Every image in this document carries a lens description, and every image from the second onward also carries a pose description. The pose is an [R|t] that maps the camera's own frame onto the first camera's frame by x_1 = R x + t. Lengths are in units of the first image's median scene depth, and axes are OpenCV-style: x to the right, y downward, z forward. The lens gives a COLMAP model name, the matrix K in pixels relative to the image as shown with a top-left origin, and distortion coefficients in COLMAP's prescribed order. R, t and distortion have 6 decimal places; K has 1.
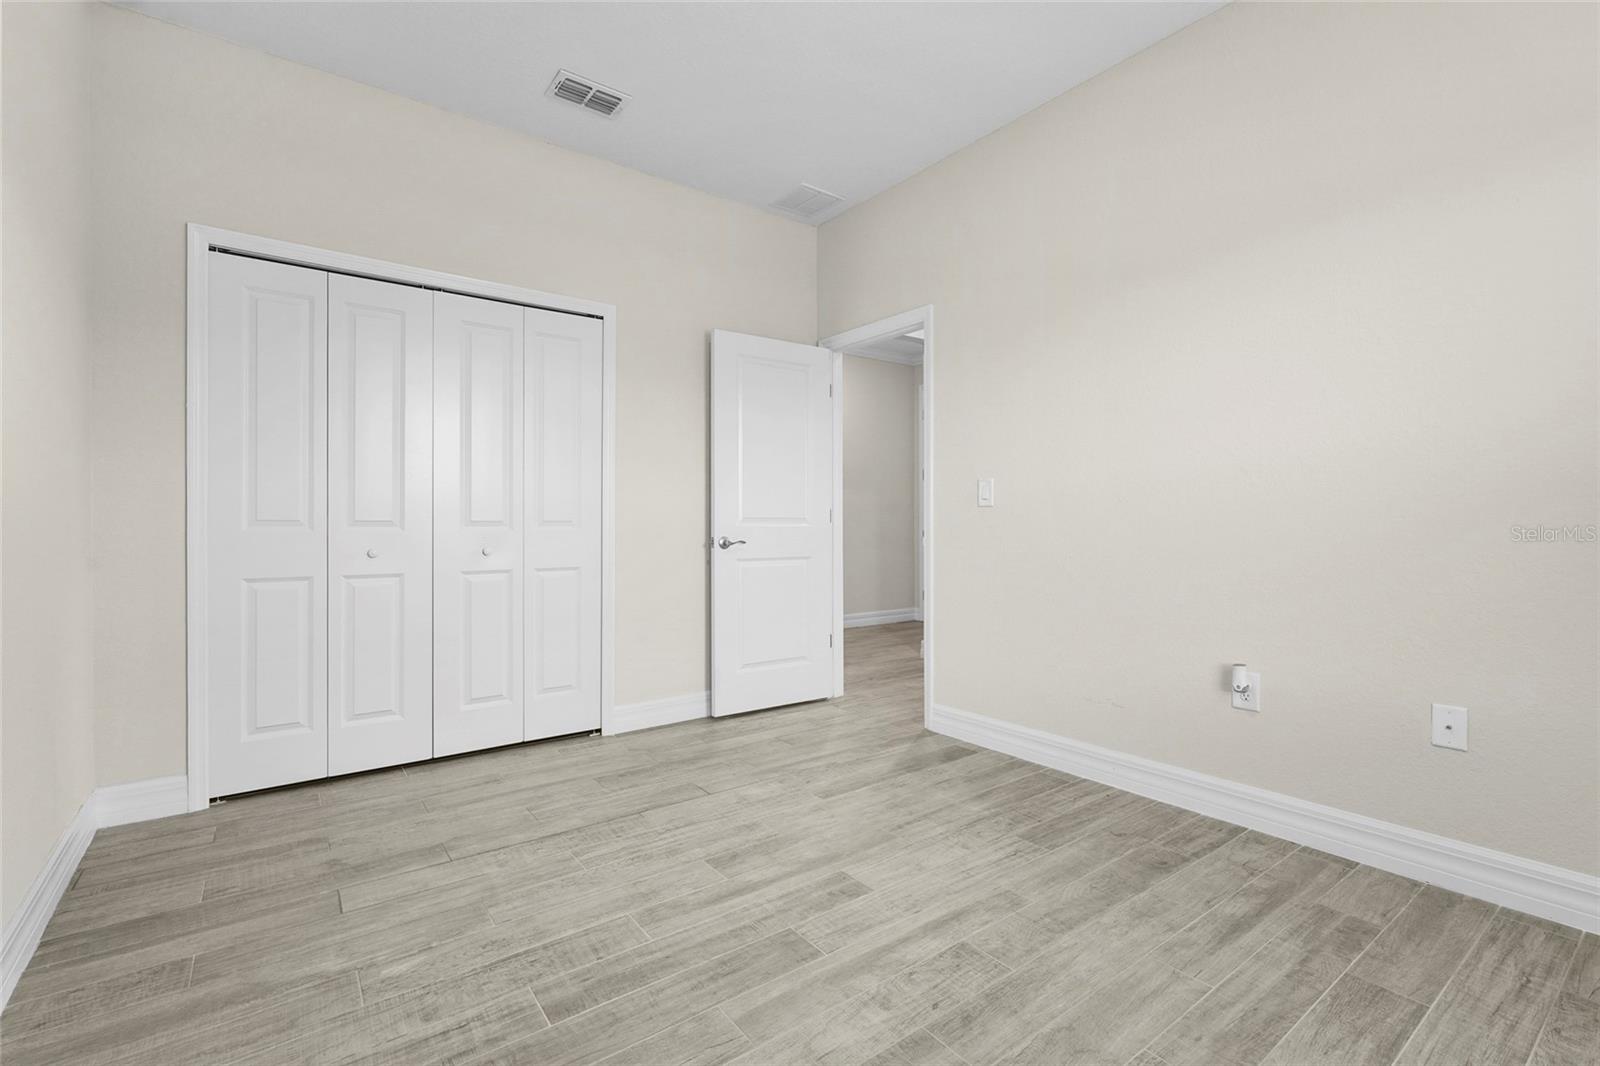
lens RADIAL K [[724.1, 0, 805.9], [0, 724.1, 518.2], [0, 0, 1]] dist [-0.003554, 0.001289]
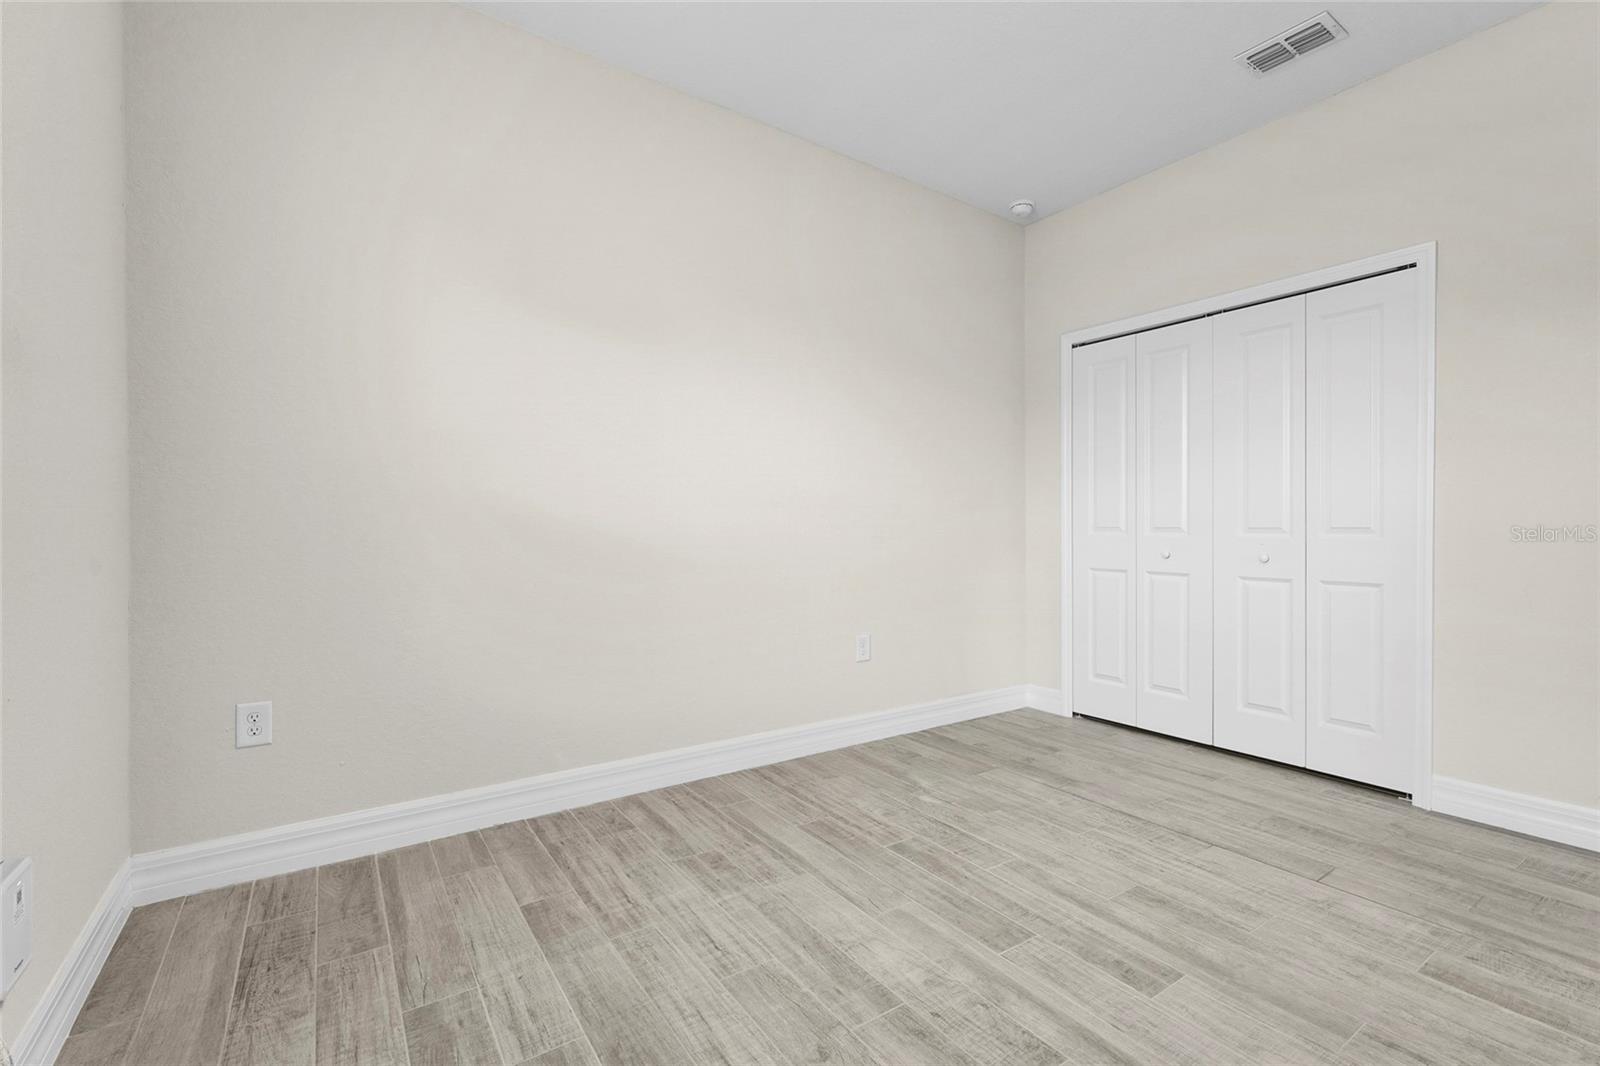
lens RADIAL K [[724.1, 0, 798.3], [0, 724.1, 521.2], [0, 0, 1]] dist [-0.003554, 0.001289]
pose [[-0.066315, -0.007488, -0.997771, 0.797897], [0.005196, 0.999956, -0.007849, -0.000329], [0.997785, -0.005705, -0.066273, 0.588616]]
